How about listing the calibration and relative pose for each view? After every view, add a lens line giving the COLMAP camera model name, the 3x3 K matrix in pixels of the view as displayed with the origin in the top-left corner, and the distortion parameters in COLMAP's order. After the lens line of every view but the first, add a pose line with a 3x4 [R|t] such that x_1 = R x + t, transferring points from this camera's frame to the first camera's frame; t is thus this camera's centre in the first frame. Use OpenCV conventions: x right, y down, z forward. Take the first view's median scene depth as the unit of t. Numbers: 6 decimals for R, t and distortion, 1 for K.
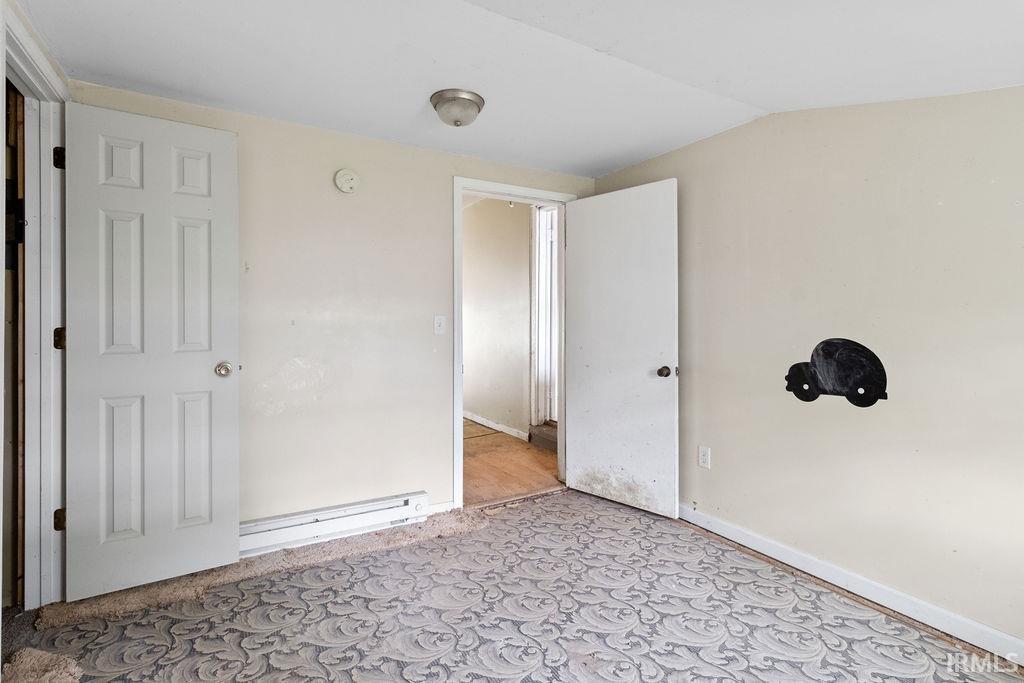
lens RADIAL K [[488.9, 0, 529.4], [0, 488.9, 324.4], [0, 0, 1]] dist [-0.003143, -0.002026]
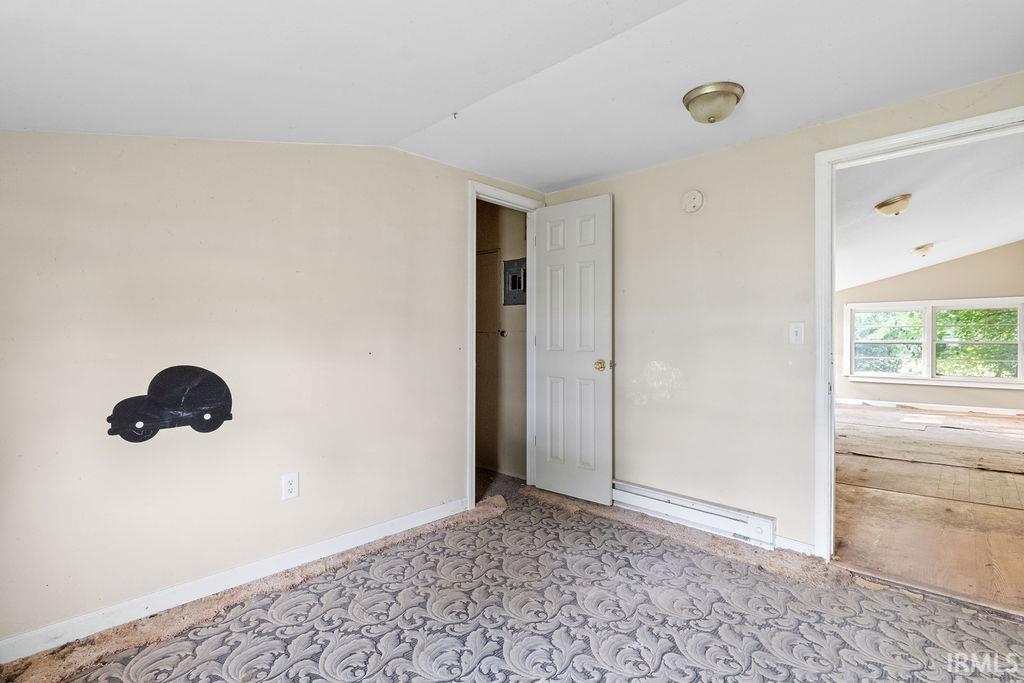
lens RADIAL K [[487.4, 0, 511.2], [0, 487.4, 367.0], [0, 0, 1]] dist [-0.021906, -0.000018]
pose [[0.260632, 0.067413, -0.963082, 0.607825], [-0.003644, 0.997621, 0.068845, 0.003402], [0.965431, -0.014434, 0.260257, 0.371242]]
